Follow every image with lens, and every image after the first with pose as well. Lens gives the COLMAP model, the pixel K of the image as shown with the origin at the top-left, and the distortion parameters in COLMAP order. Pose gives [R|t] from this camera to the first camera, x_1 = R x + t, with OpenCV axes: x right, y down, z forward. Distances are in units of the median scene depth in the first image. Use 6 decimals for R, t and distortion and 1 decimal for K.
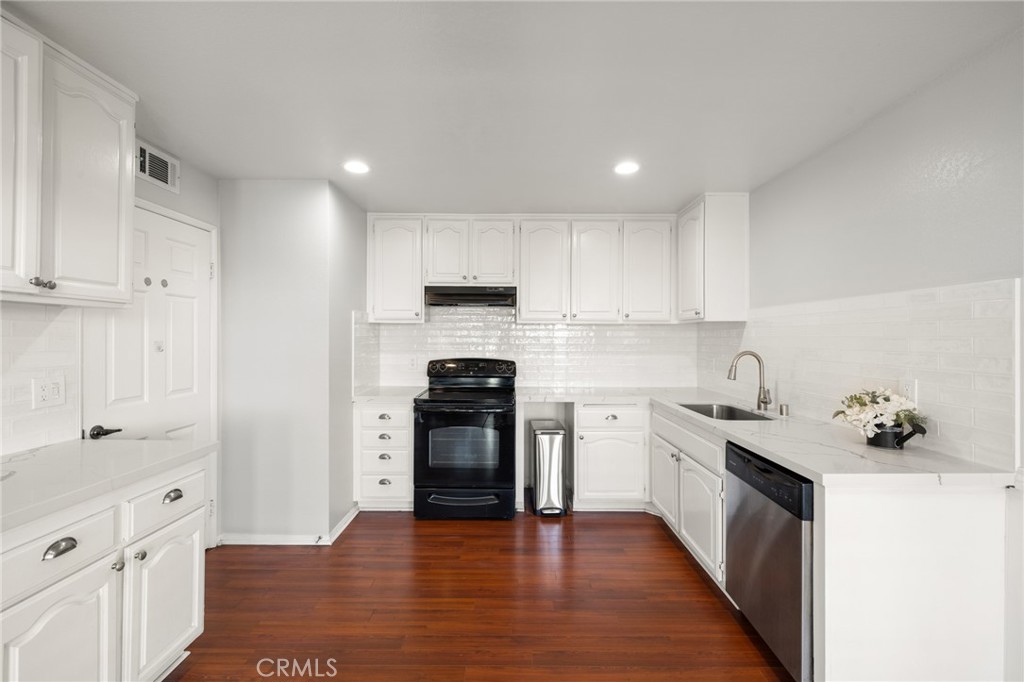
lens RADIAL K [[425.8, 0, 512.7], [0, 425.8, 339.7], [0, 0, 1]] dist [-0.002170, -0.000228]
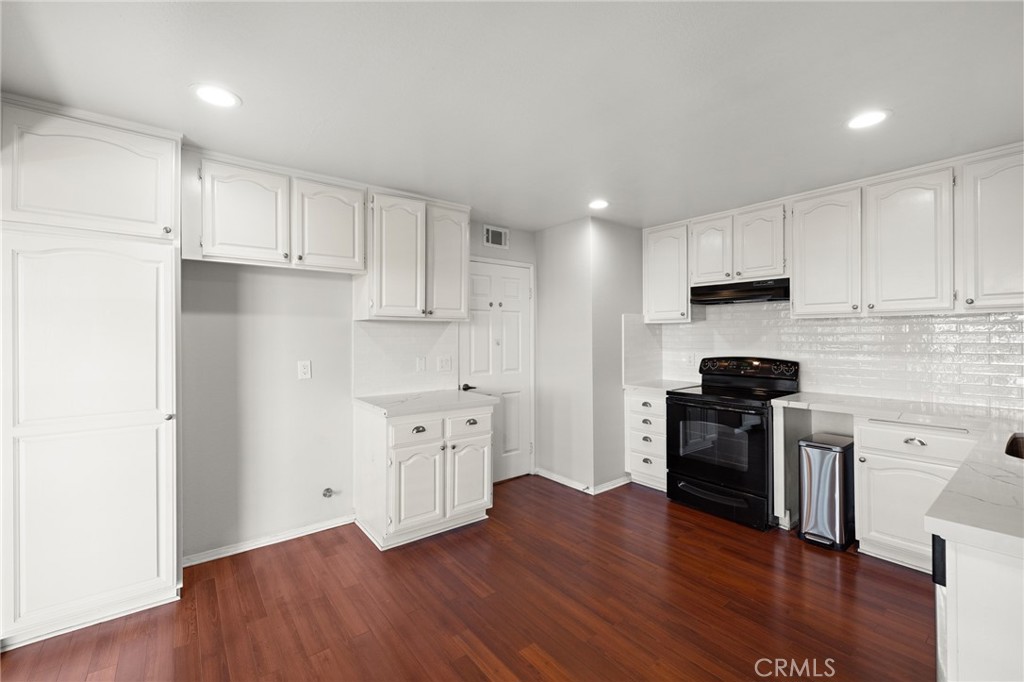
lens RADIAL K [[425.8, 0, 510.1], [0, 425.8, 337.4], [0, 0, 1]] dist [-0.002170, -0.000228]
pose [[0.618812, -0.005120, -0.785522, 0.386711], [0.001415, 0.999984, -0.005403, 0.004414], [0.785538, 0.002232, 0.618810, -0.008623]]
